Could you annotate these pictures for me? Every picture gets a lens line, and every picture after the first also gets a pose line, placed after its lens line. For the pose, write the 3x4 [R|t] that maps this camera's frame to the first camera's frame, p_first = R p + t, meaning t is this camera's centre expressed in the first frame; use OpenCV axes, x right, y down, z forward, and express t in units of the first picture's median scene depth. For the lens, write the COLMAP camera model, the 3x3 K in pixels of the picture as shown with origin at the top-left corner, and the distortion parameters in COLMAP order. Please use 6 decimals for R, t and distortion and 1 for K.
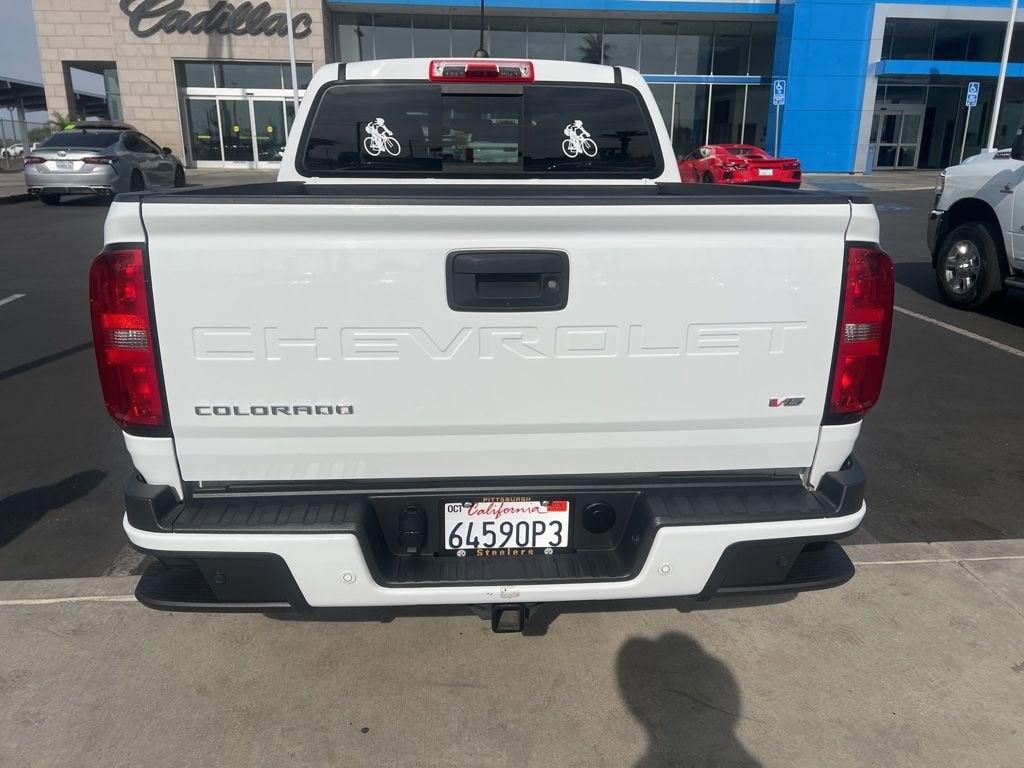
lens RADIAL K [[804.9, 0, 513.2], [0, 804.9, 401.2], [0, 0, 1]] dist [0.011071, -0.007509]
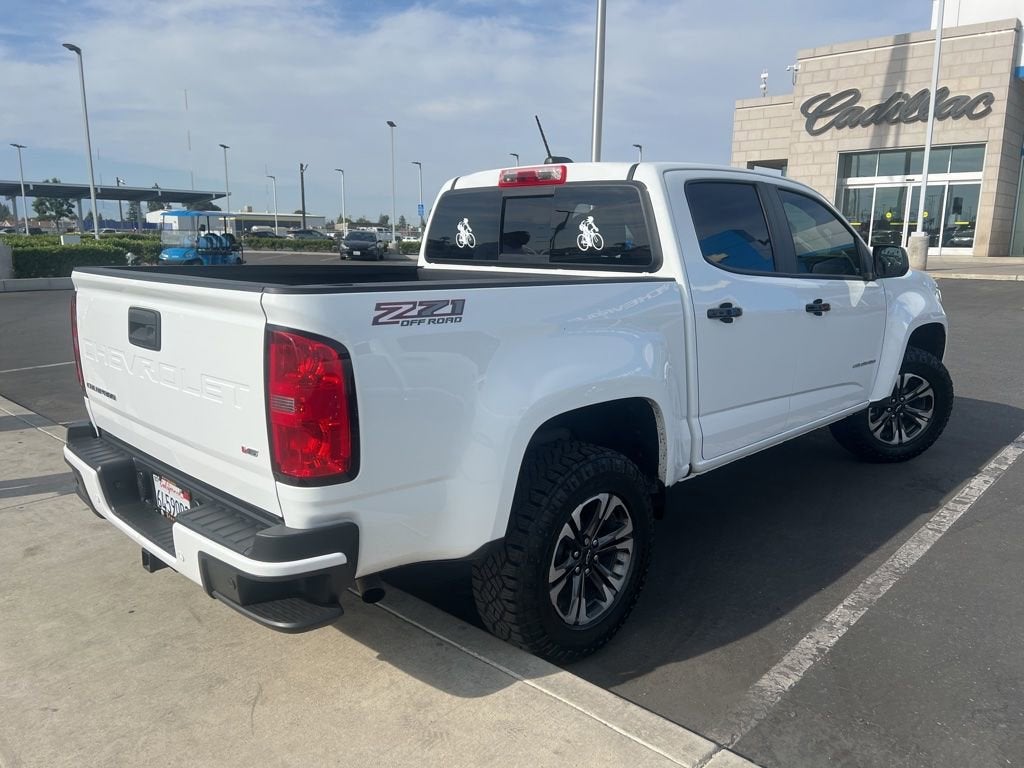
lens RADIAL K [[804.9, 0, 513.2], [0, 804.9, 401.2], [0, 0, 1]] dist [0.011071, -0.007509]
pose [[0.640330, 0.151440, -0.753023, 1.410700], [-0.224728, 0.974409, 0.004866, -0.160028], [0.734489, 0.166110, 0.657976, 0.458277]]
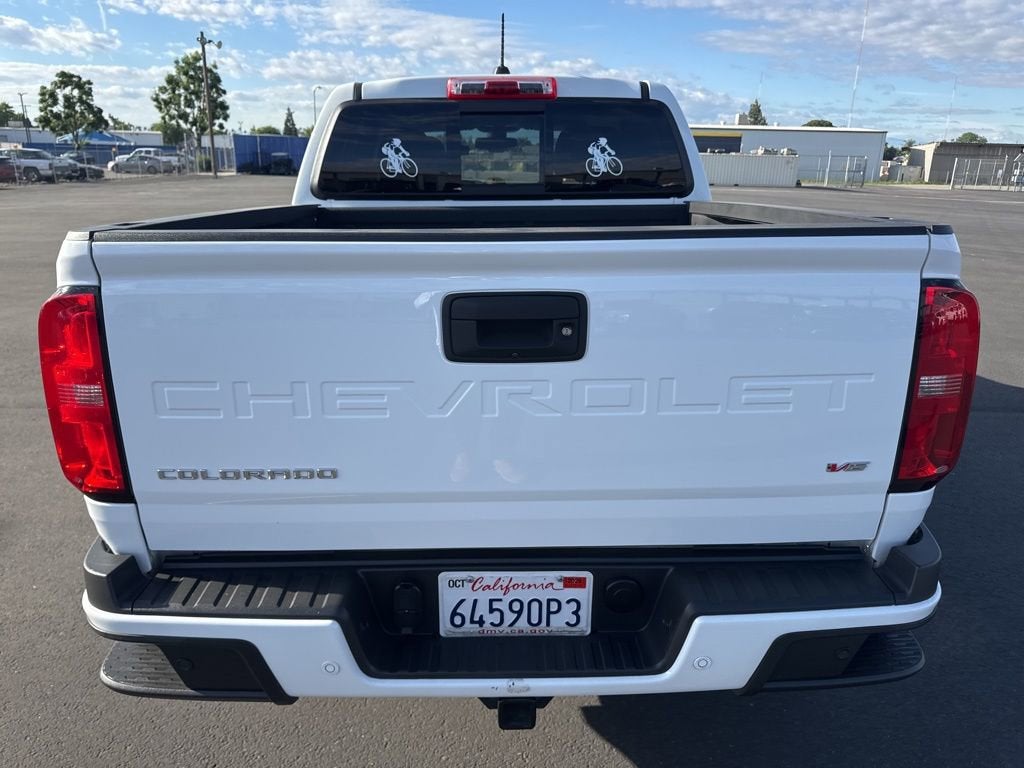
lens RADIAL K [[750.4, 0, 506.9], [0, 750.4, 386.2], [0, 0, 1]] dist [-0.009306, -0.000479]
pose [[0.998683, 0.001998, -0.051269, 0.022644], [-0.002856, 0.999857, -0.016651, -0.065870], [0.051228, 0.016775, 0.998546, 0.188406]]
